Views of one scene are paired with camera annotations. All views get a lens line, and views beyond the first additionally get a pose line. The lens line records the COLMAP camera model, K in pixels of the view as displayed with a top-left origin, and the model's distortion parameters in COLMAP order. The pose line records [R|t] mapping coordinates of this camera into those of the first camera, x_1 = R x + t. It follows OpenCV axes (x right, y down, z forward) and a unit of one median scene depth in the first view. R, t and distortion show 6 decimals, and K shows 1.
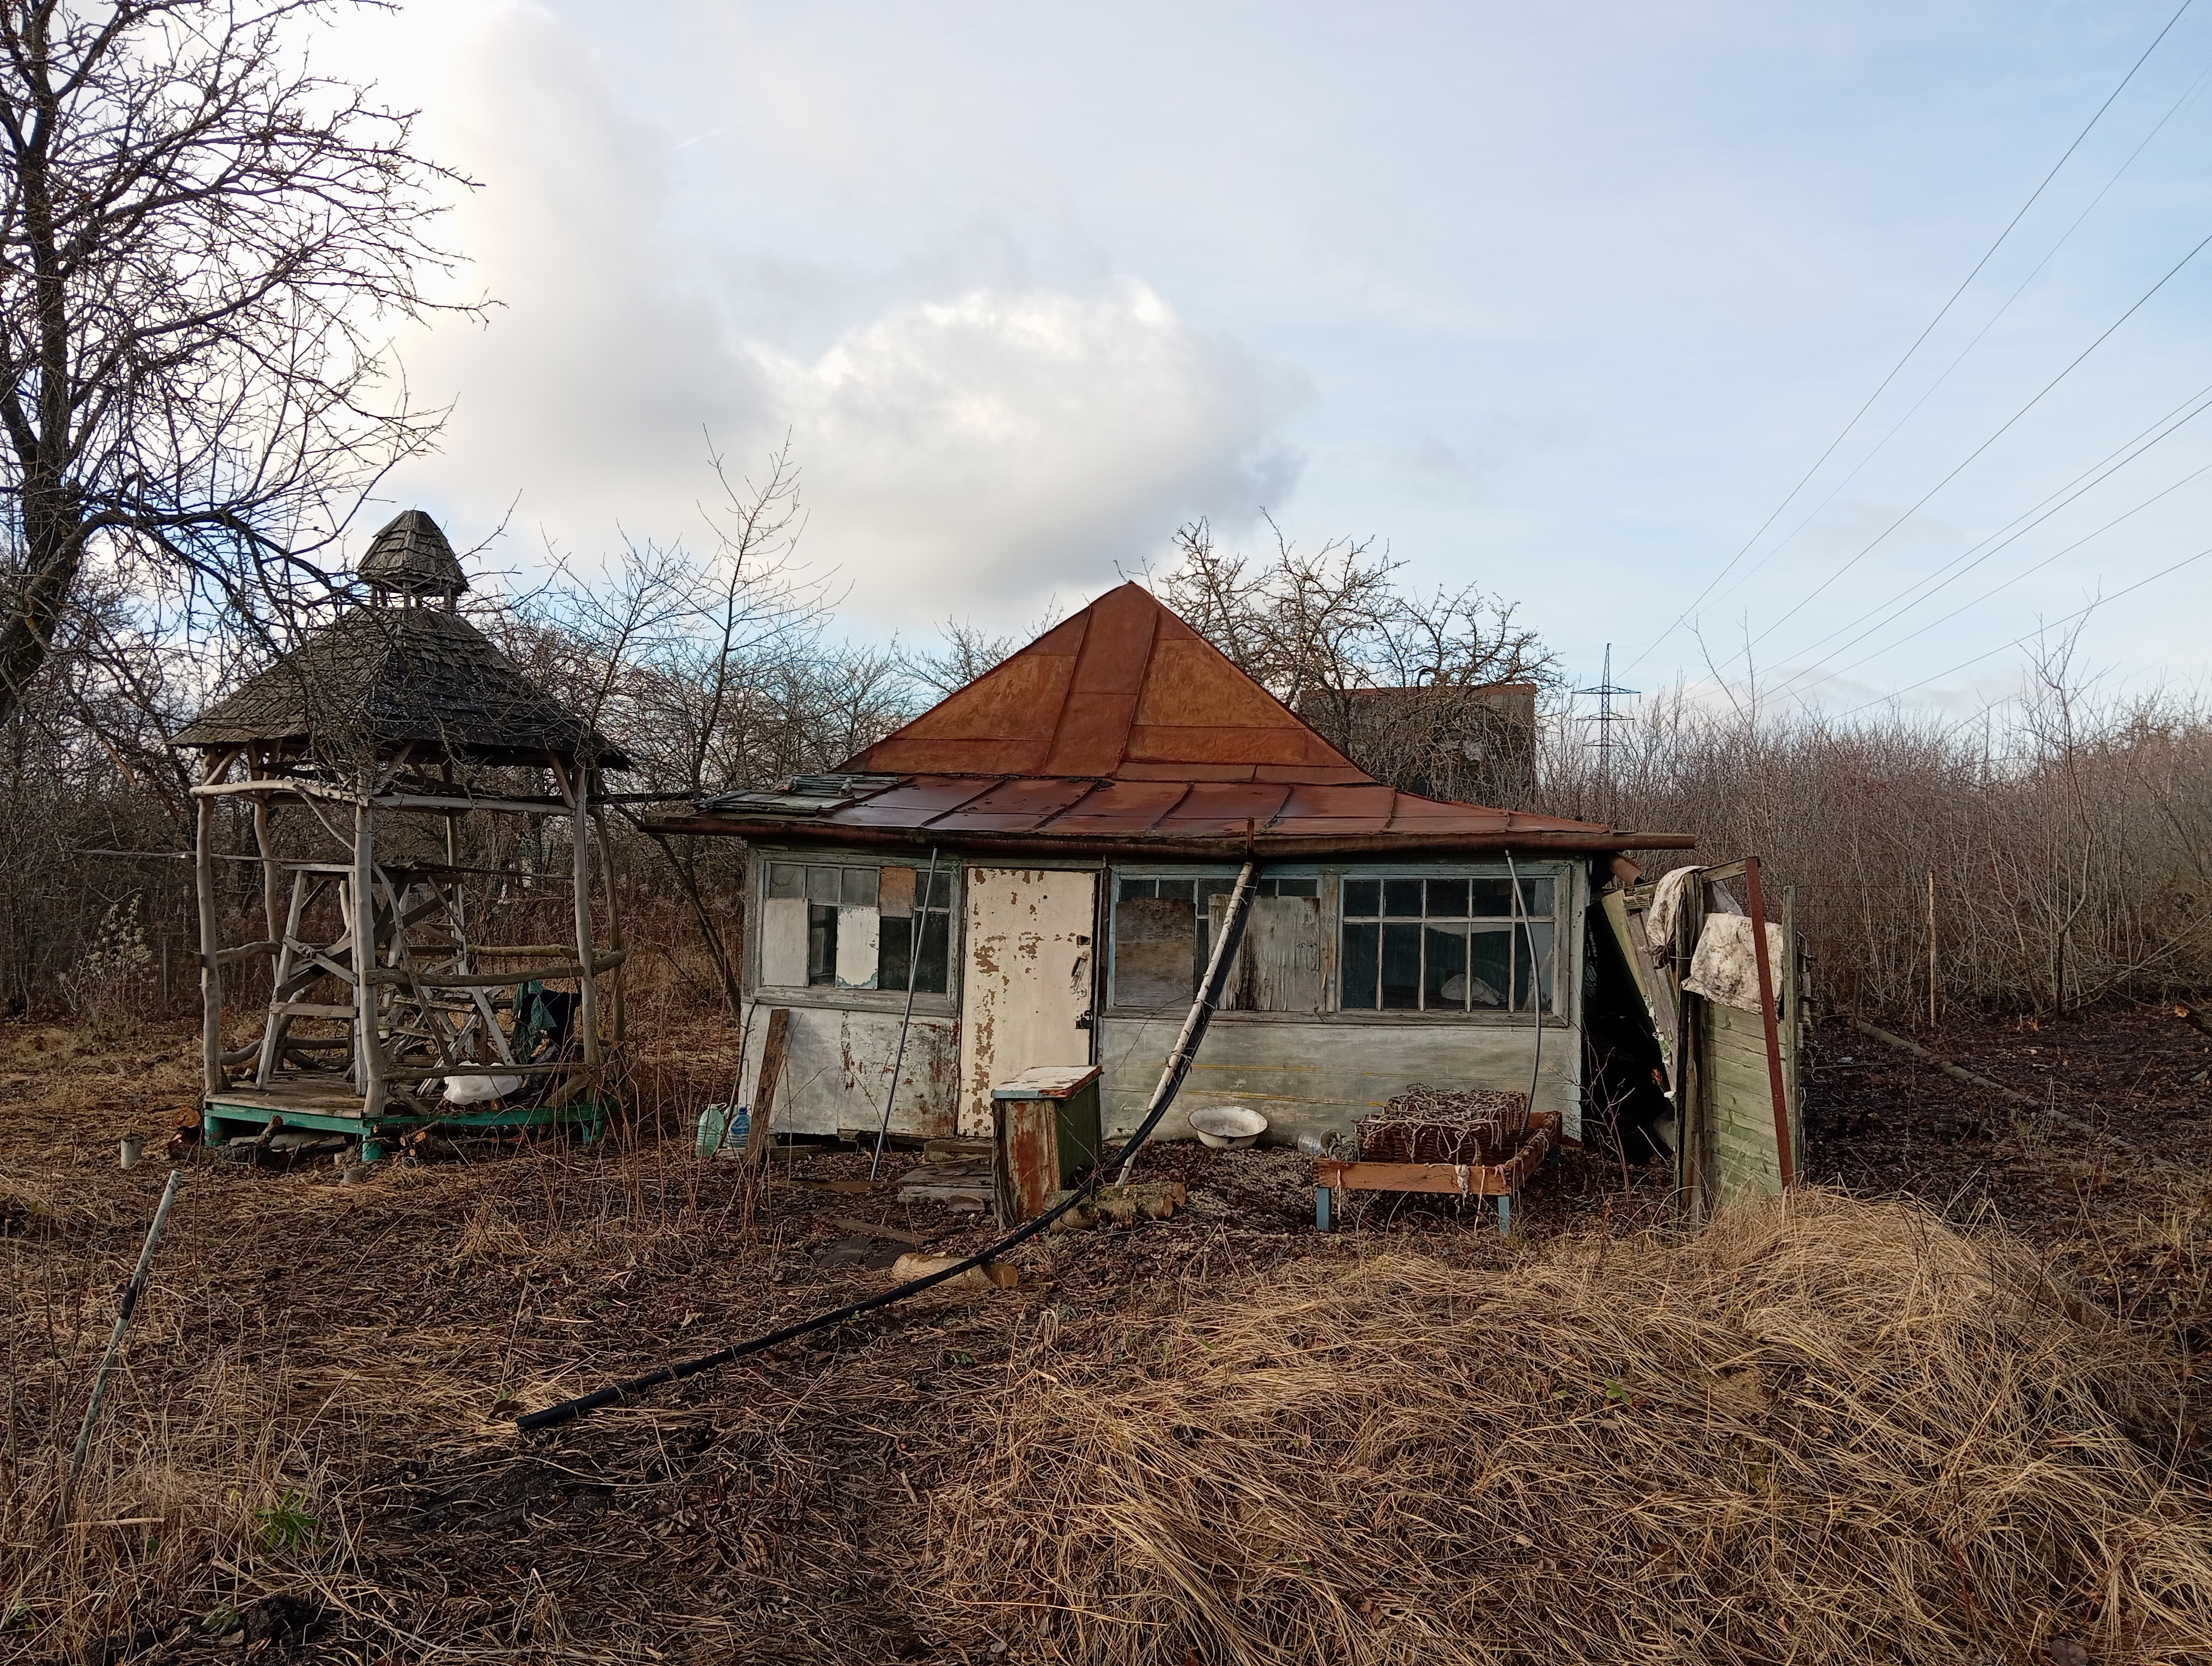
lens RADIAL K [[1781.2, 0, 1088.0], [0, 1781.2, 864.1], [0, 0, 1]] dist [0.090284, -0.167915]
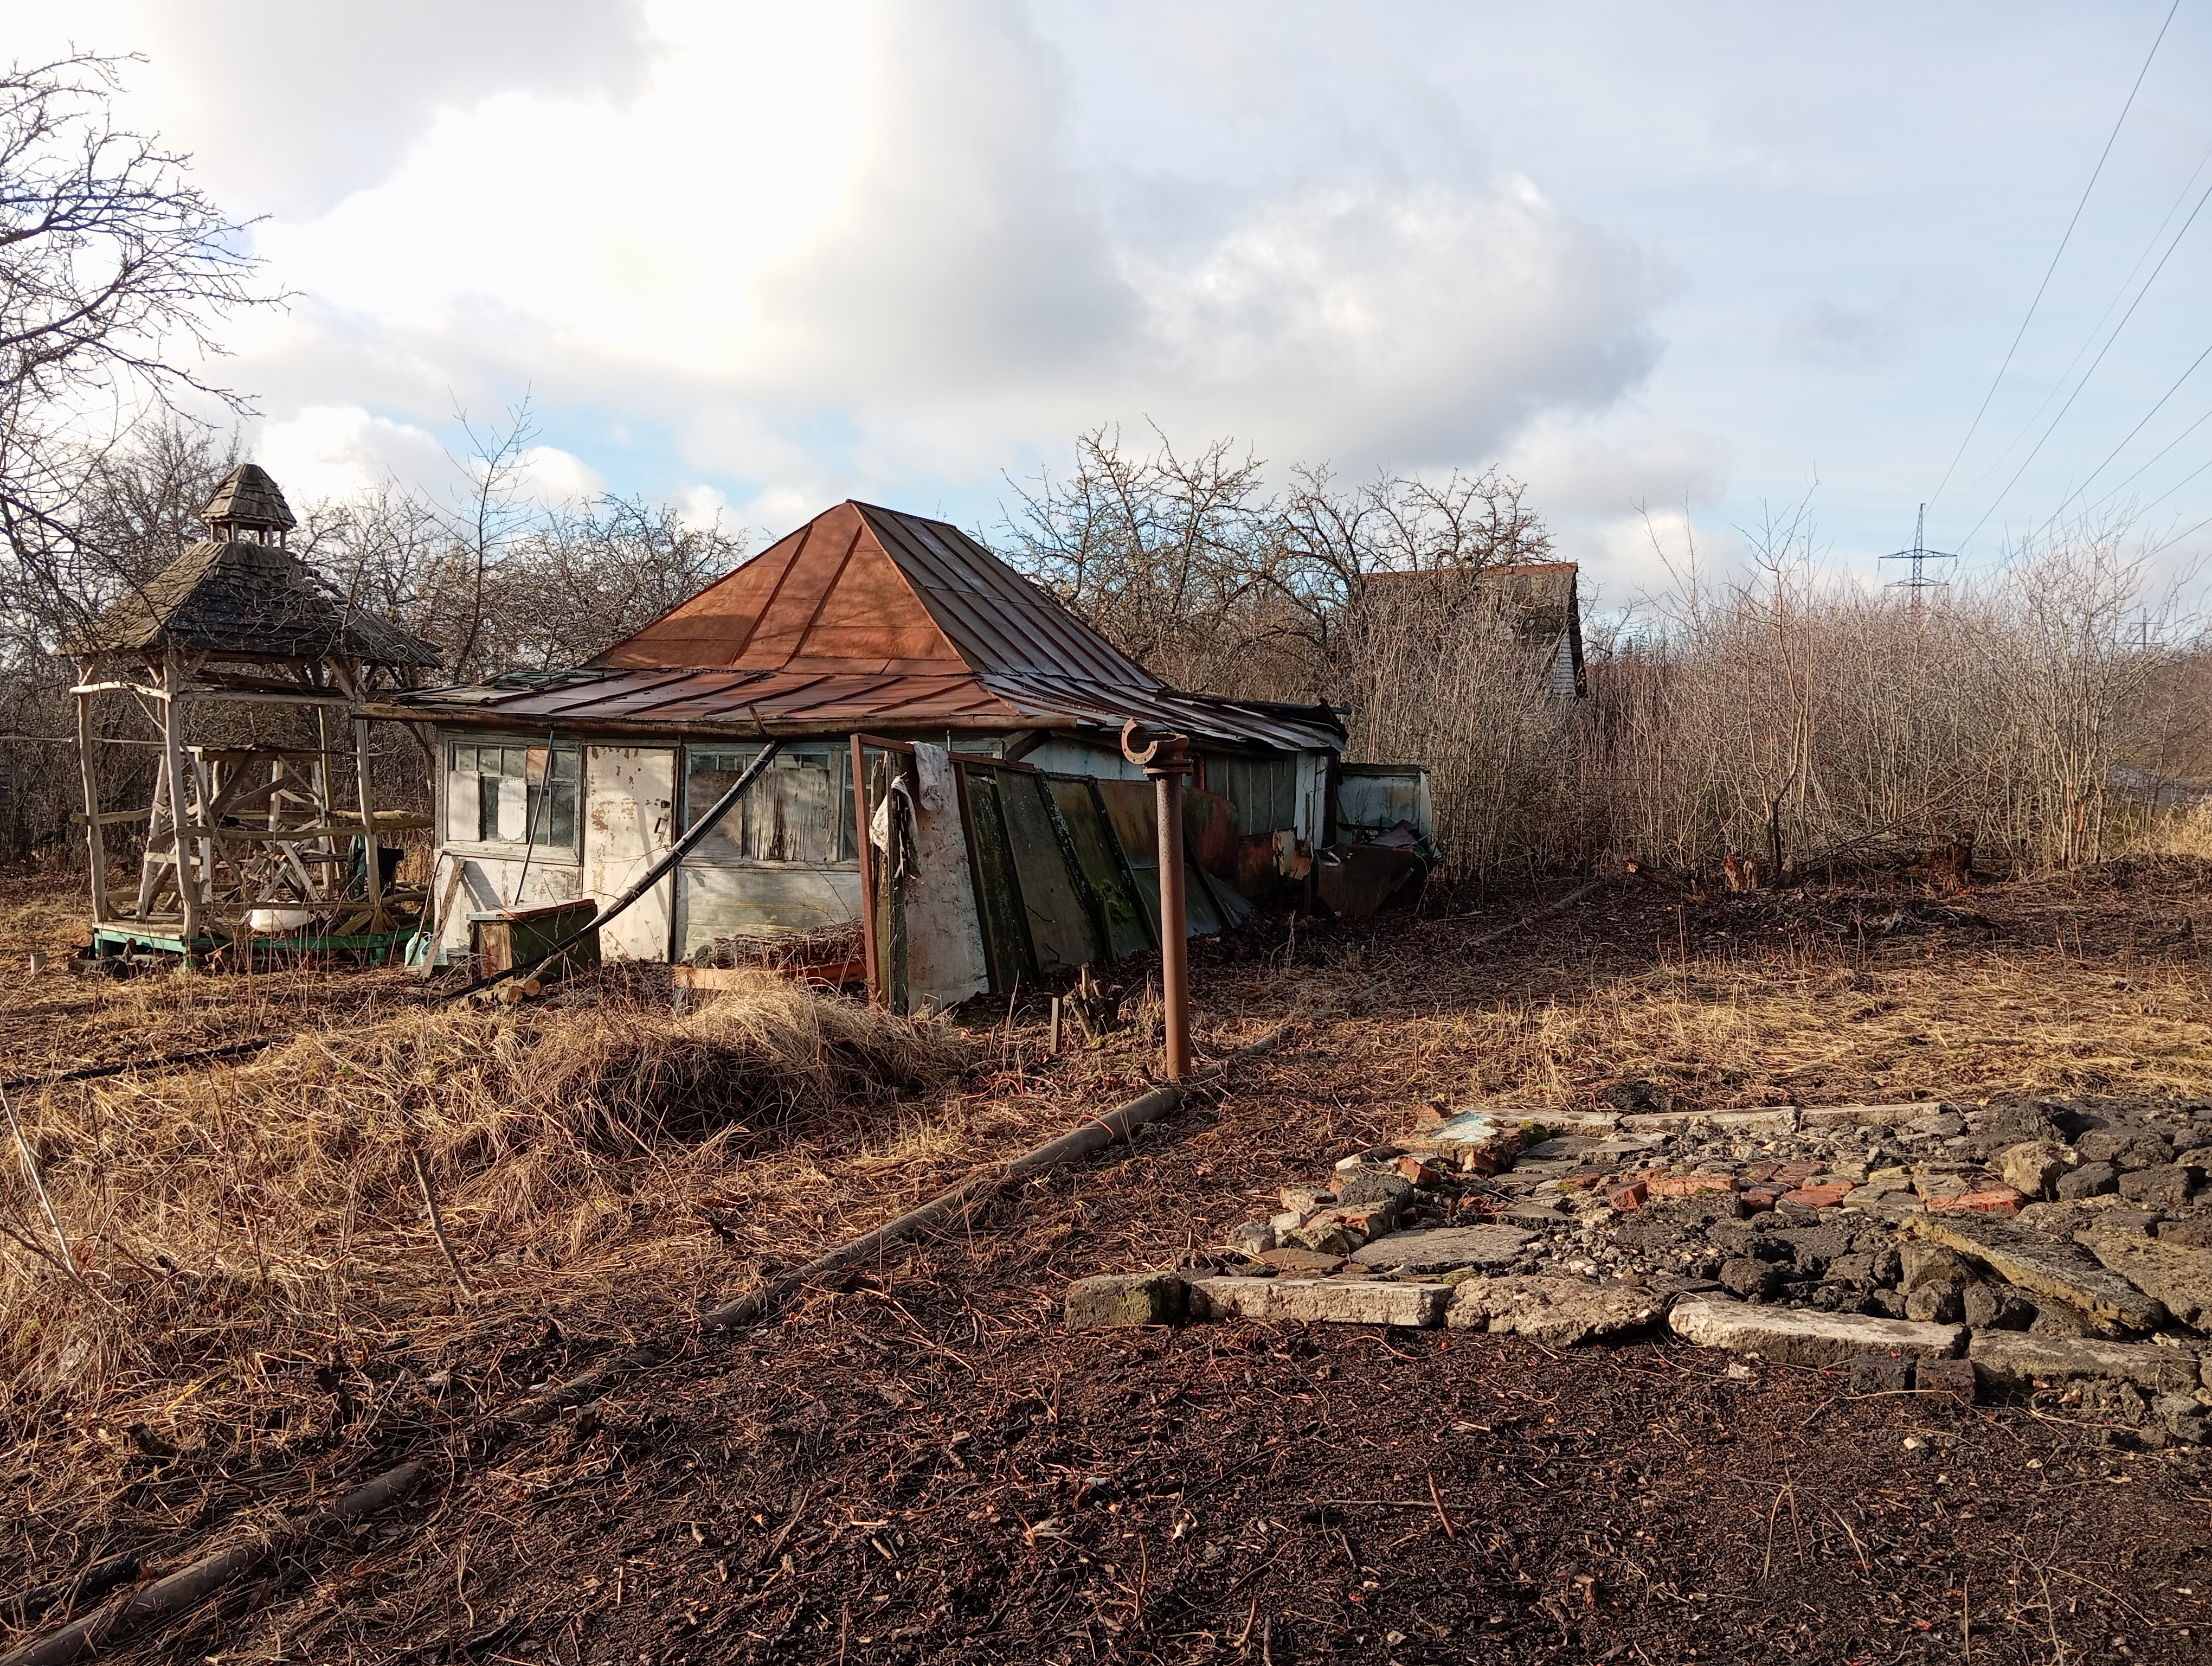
lens RADIAL K [[1781.2, 0, 1101.4], [0, 1781.2, 855.5], [0, 0, 1]] dist [0.090284, -0.167915]
pose [[0.985992, 0.004628, -0.166731, 0.493223], [0.005735, 0.998083, 0.061618, 0.002744], [0.166696, -0.061711, 0.984075, -0.182534]]
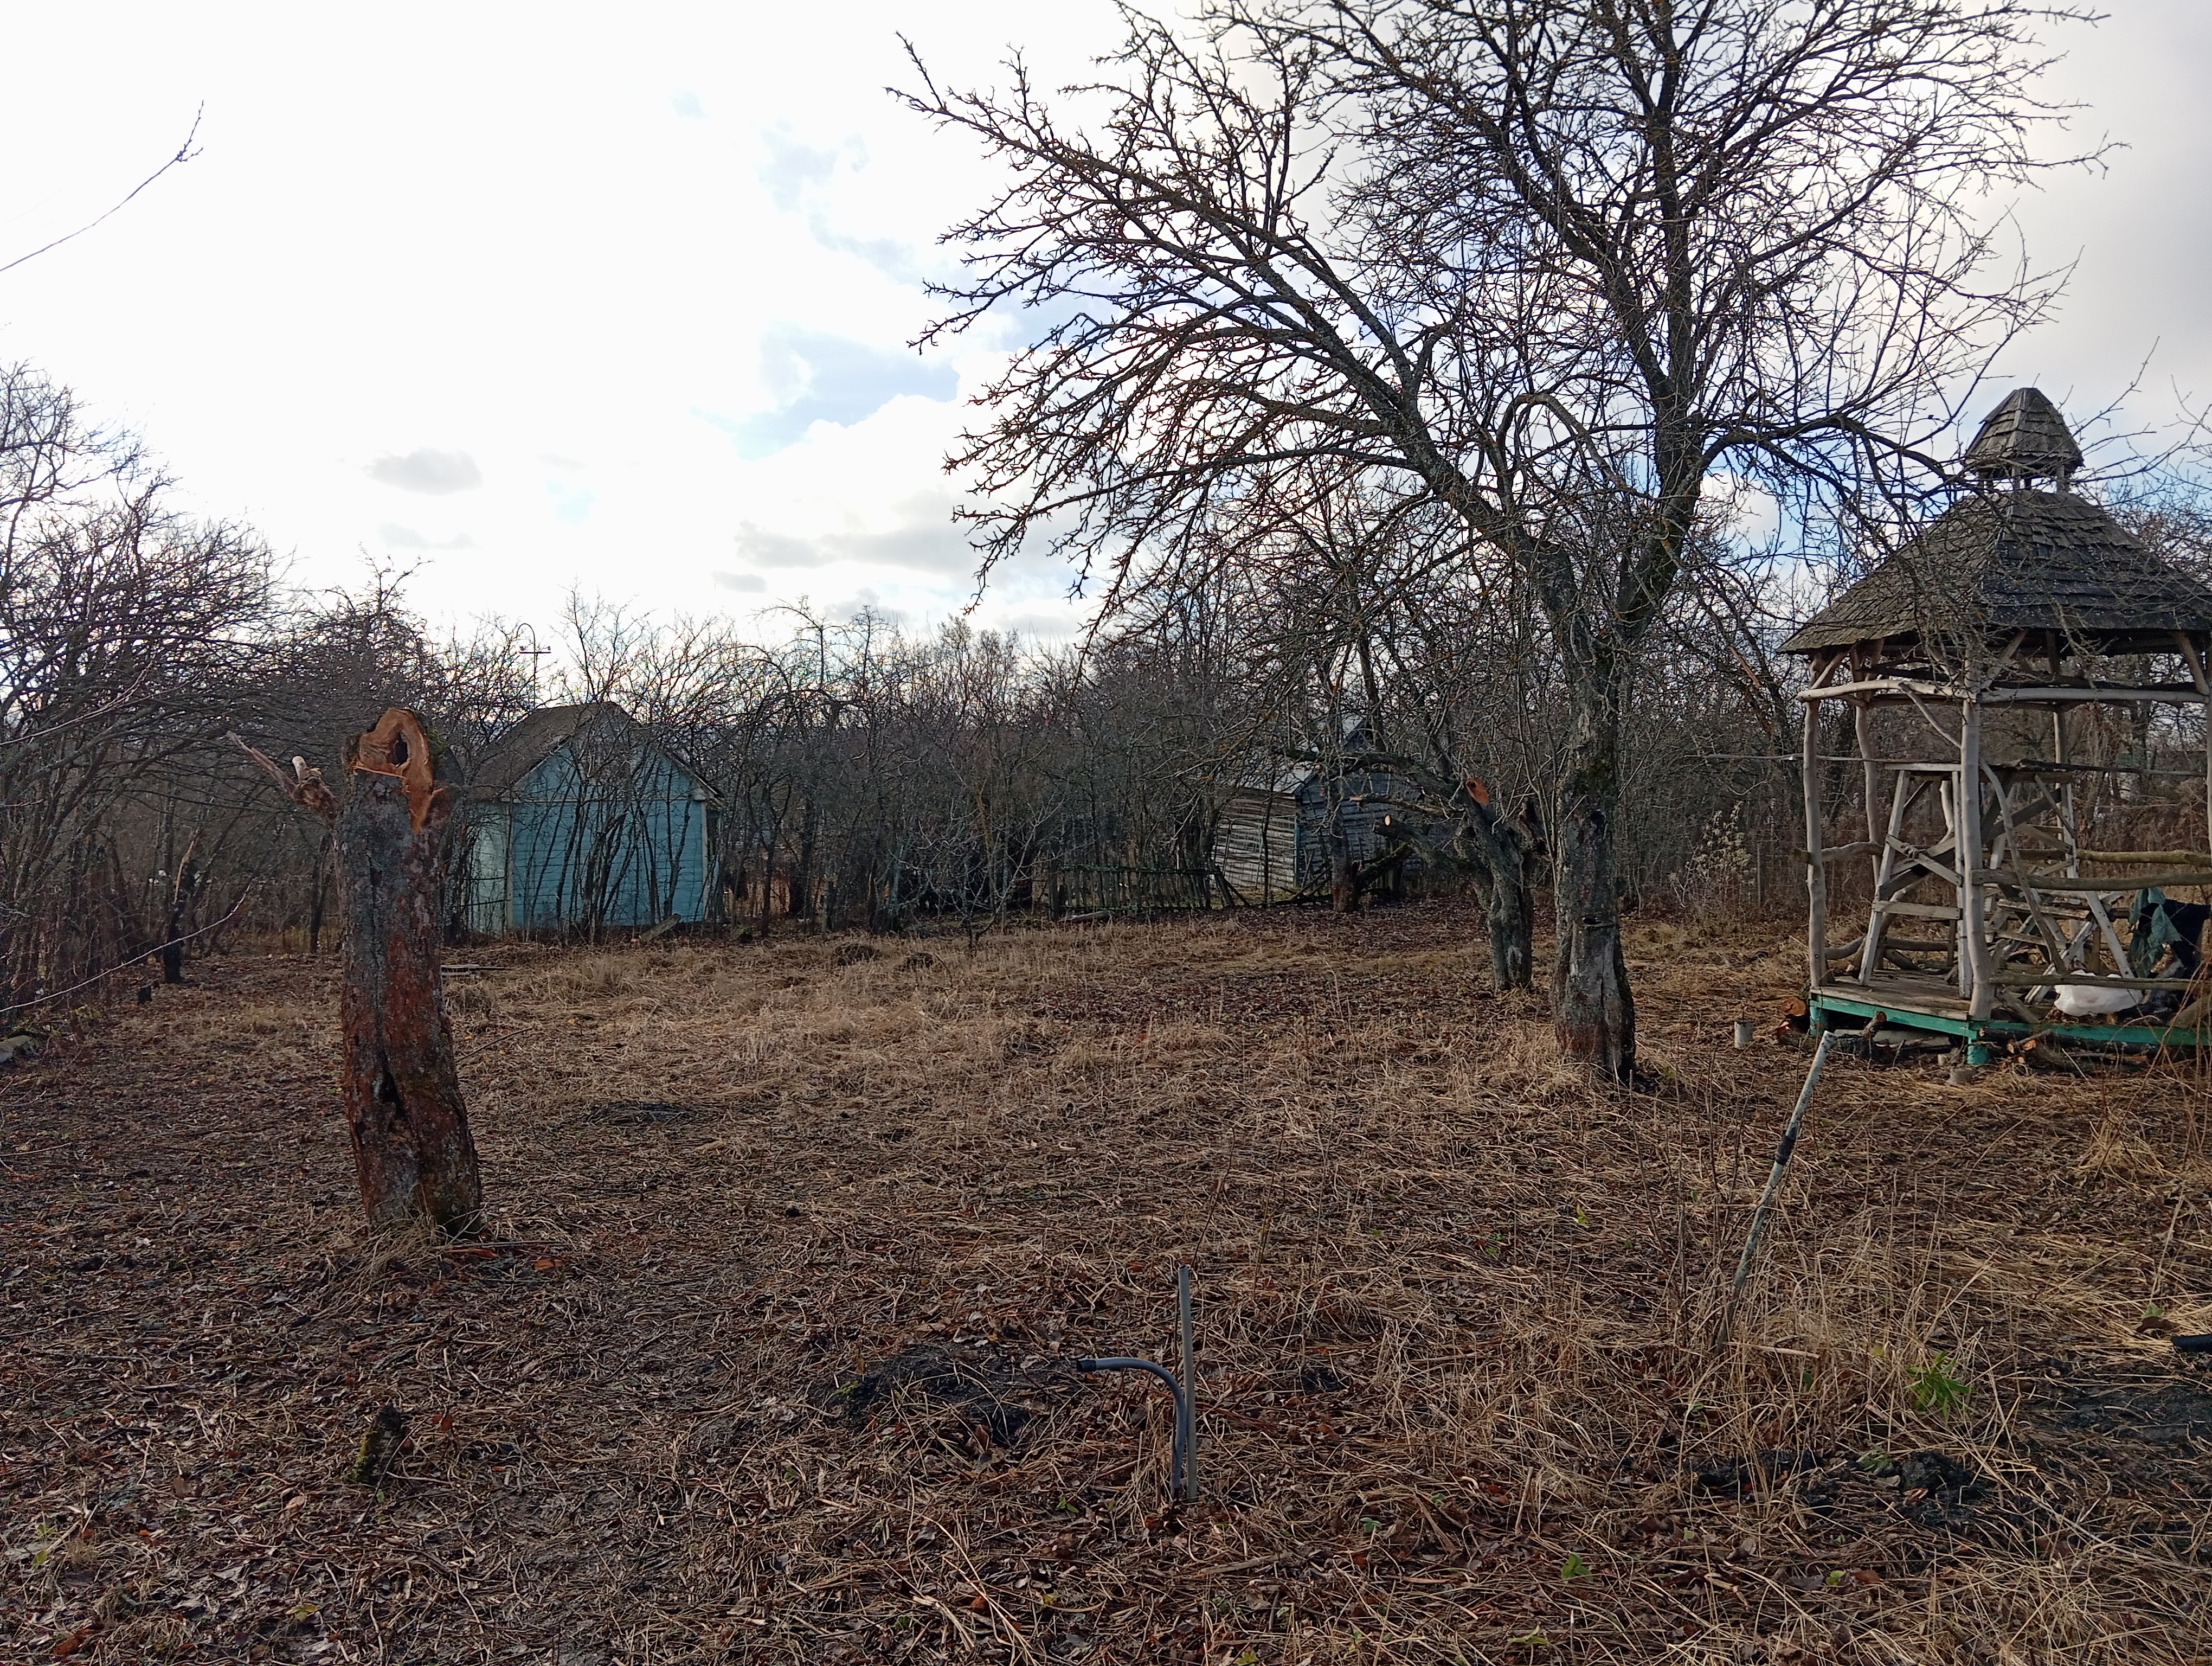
lens RADIAL K [[1781.2, 0, 1108.1], [0, 1781.2, 865.5], [0, 0, 1]] dist [0.090284, -0.167915]
pose [[0.687395, 0.020937, -0.725982, -0.014531], [0.012897, 0.999075, 0.041025, 0.010762], [0.726169, -0.037563, 0.686489, -0.010971]]
